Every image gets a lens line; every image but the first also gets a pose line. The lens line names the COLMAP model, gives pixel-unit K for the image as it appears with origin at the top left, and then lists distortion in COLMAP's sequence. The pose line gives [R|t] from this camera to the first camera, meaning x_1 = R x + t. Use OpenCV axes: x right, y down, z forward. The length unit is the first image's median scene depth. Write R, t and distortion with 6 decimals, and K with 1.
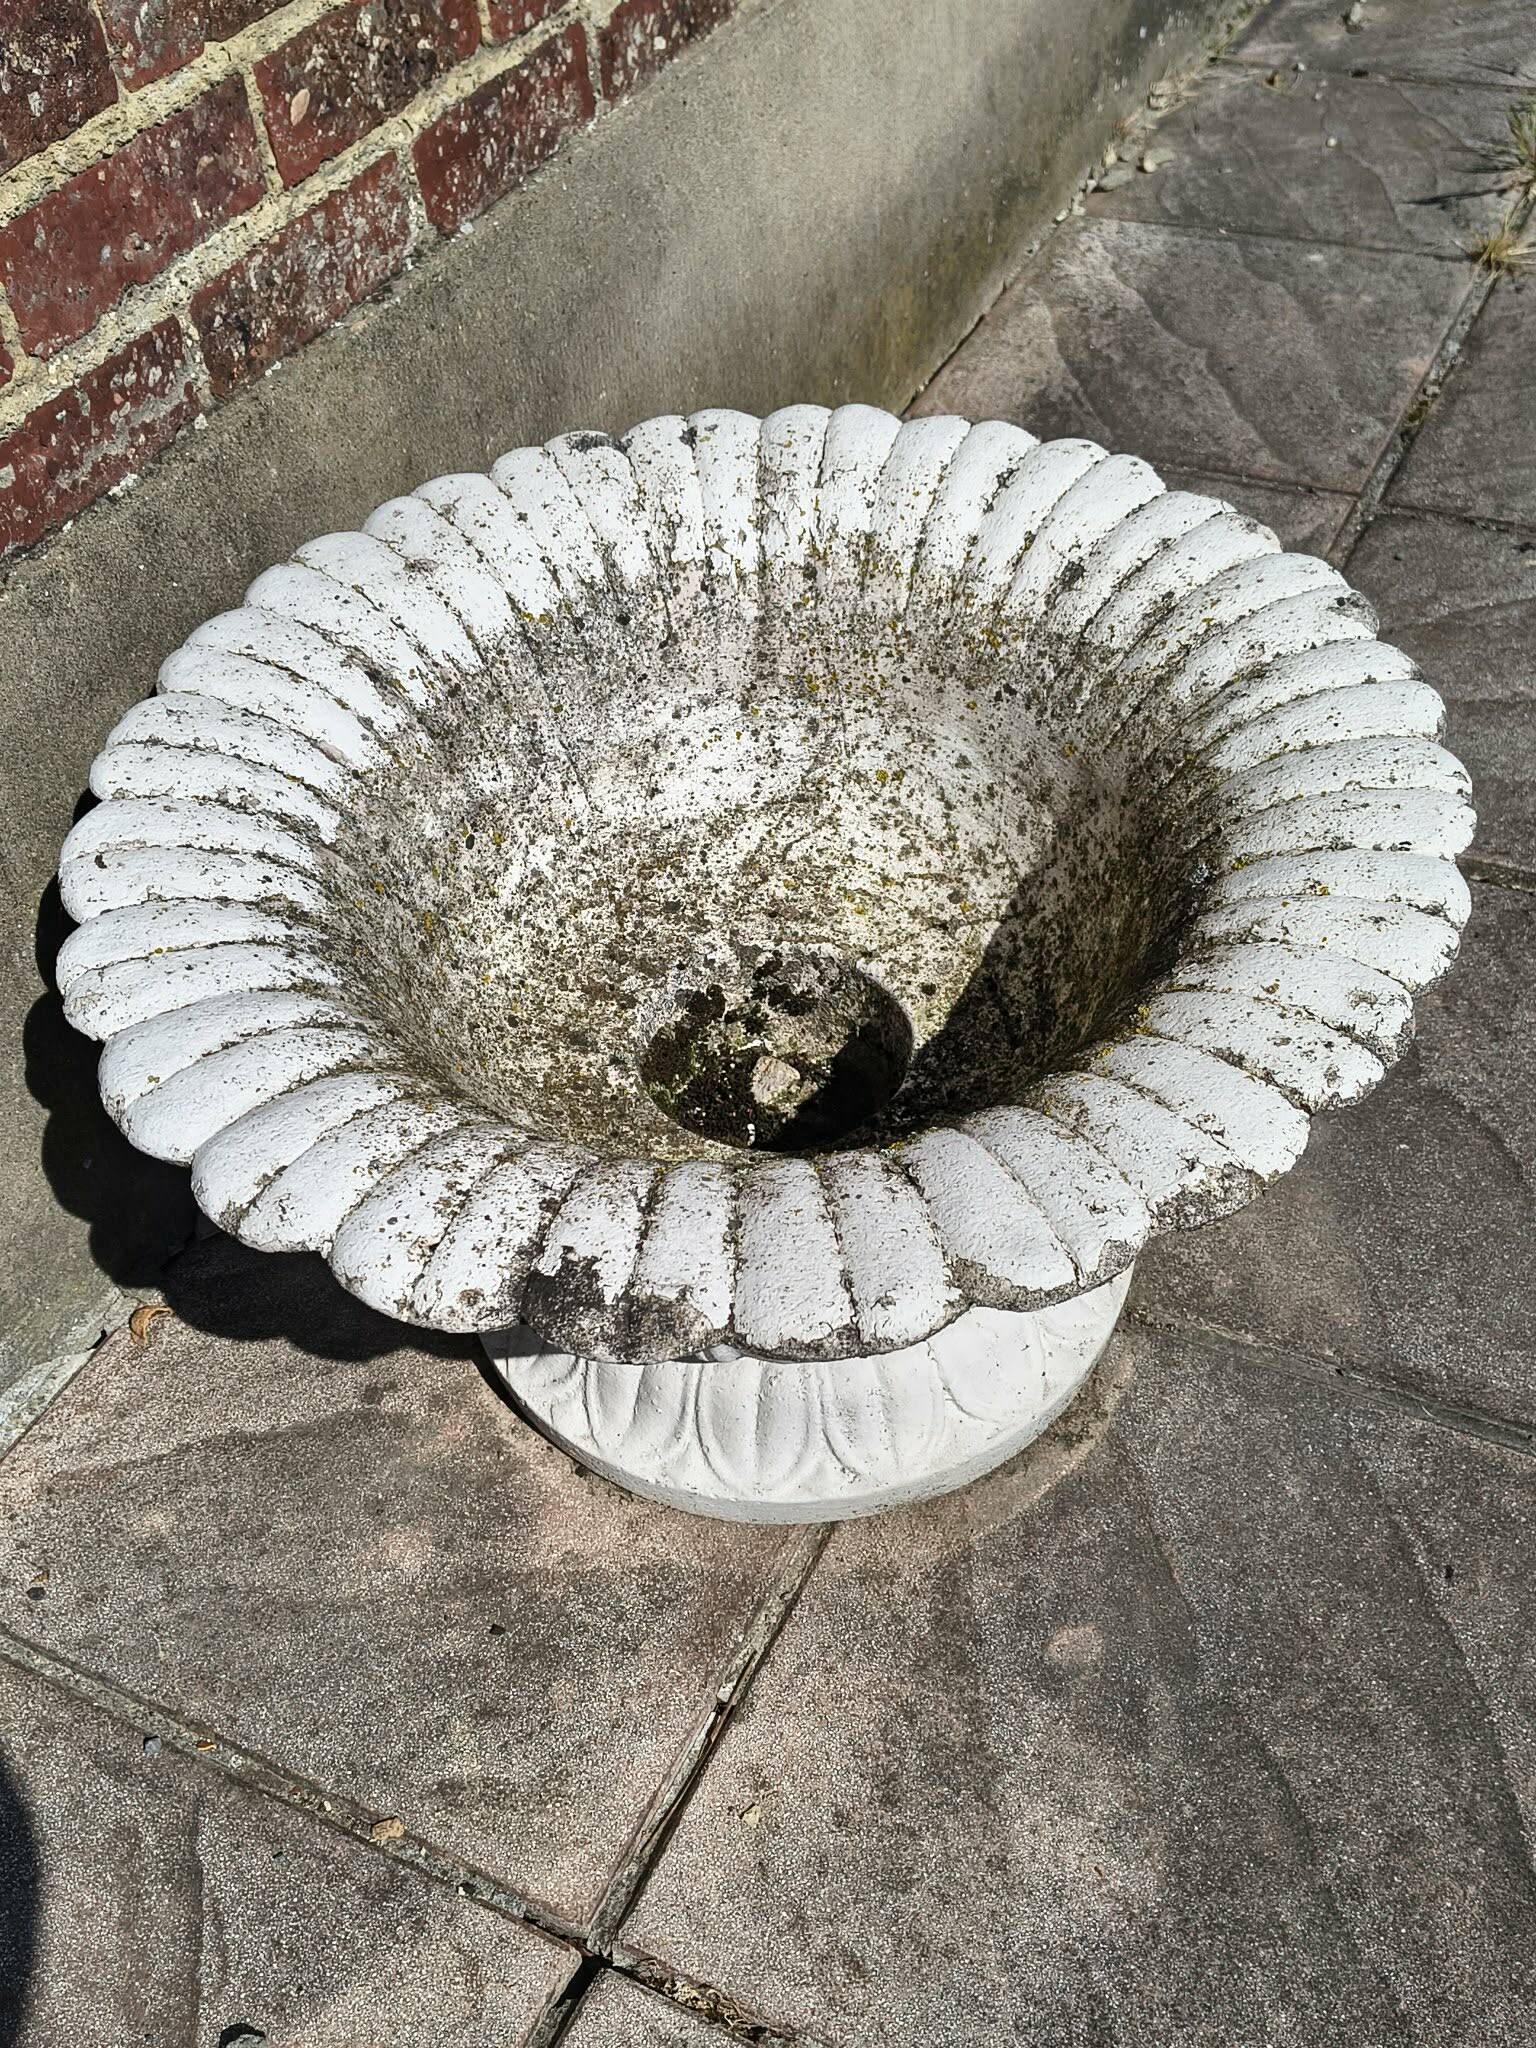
lens RADIAL K [[1990.1, 0, 768.0], [0, 1990.1, 1024.0], [0, 0, 1]] dist [0.030162, 0.015109]
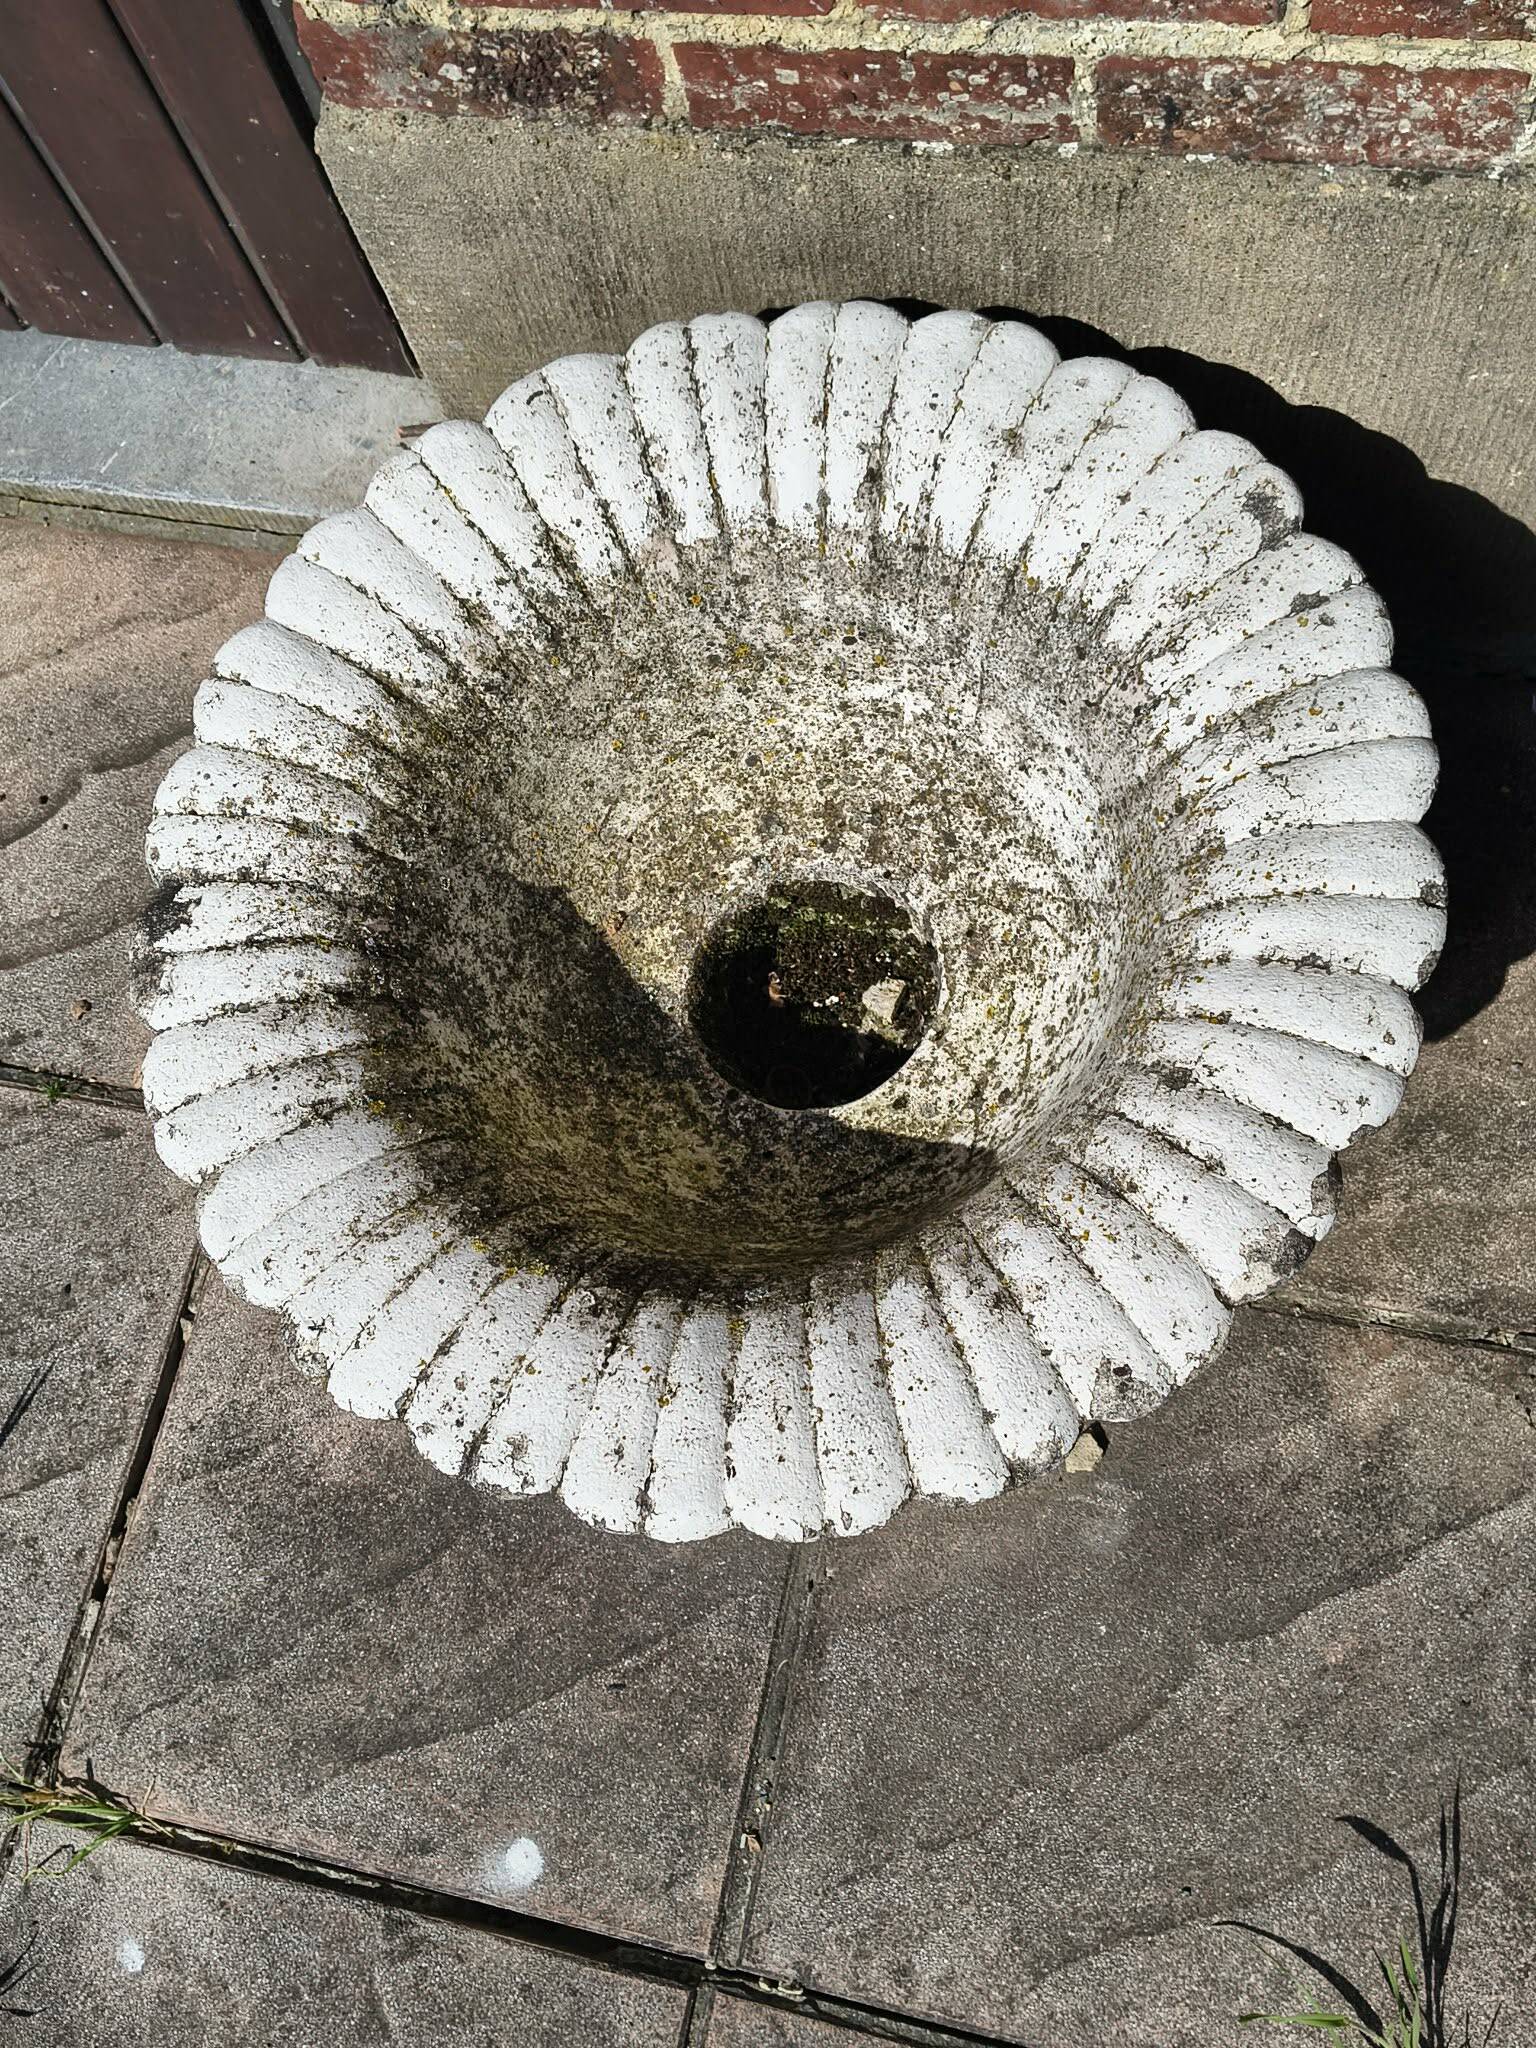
lens RADIAL K [[1990.1, 0, 768.0], [0, 1990.1, 1024.0], [0, 0, 1]] dist [0.030162, 0.015109]
pose [[0.257447, 0.919788, -0.296161, 0.334465], [-0.585766, 0.392310, 0.709205, -0.730652], [0.768505, -0.009102, 0.639779, 0.299200]]
